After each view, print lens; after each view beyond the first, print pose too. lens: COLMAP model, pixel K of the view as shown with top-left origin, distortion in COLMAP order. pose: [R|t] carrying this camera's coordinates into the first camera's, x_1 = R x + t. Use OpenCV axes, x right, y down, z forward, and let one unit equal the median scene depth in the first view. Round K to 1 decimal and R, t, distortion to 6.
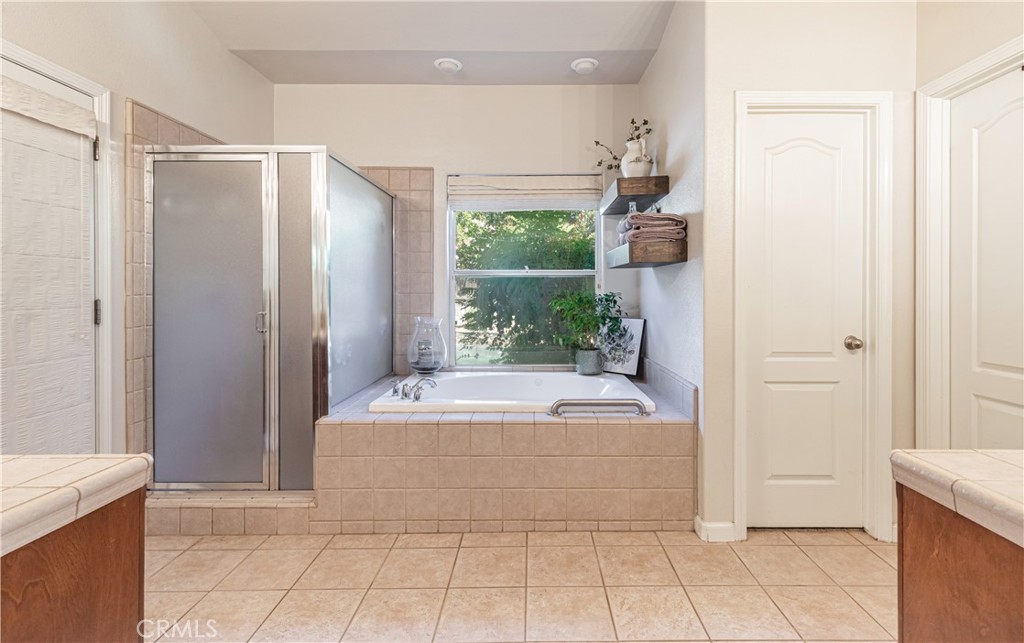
lens RADIAL K [[494.4, 0, 538.7], [0, 494.4, 294.3], [0, 0, 1]] dist [0.000427, 0.000144]
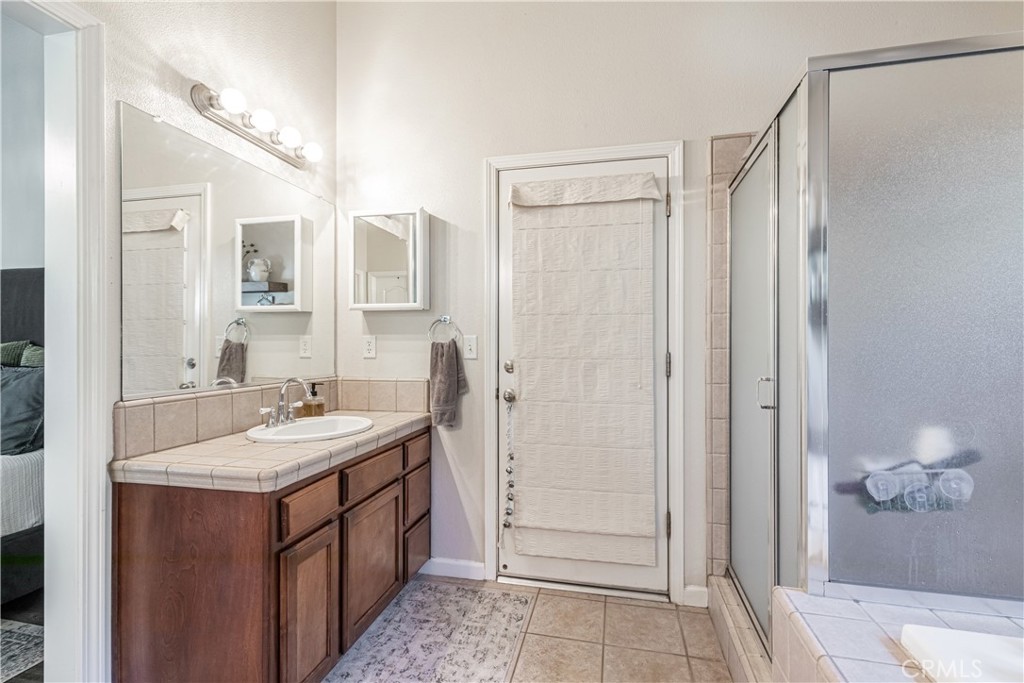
lens RADIAL K [[467.3, 0, 514.0], [0, 467.3, 343.7], [0, 0, 1]] dist [0.003806, 0.000296]
pose [[-0.224653, -0.002392, -0.974436, 0.118276], [-0.005408, 0.999985, -0.001208, -0.003808], [0.974424, 0.004998, -0.224663, 0.885854]]
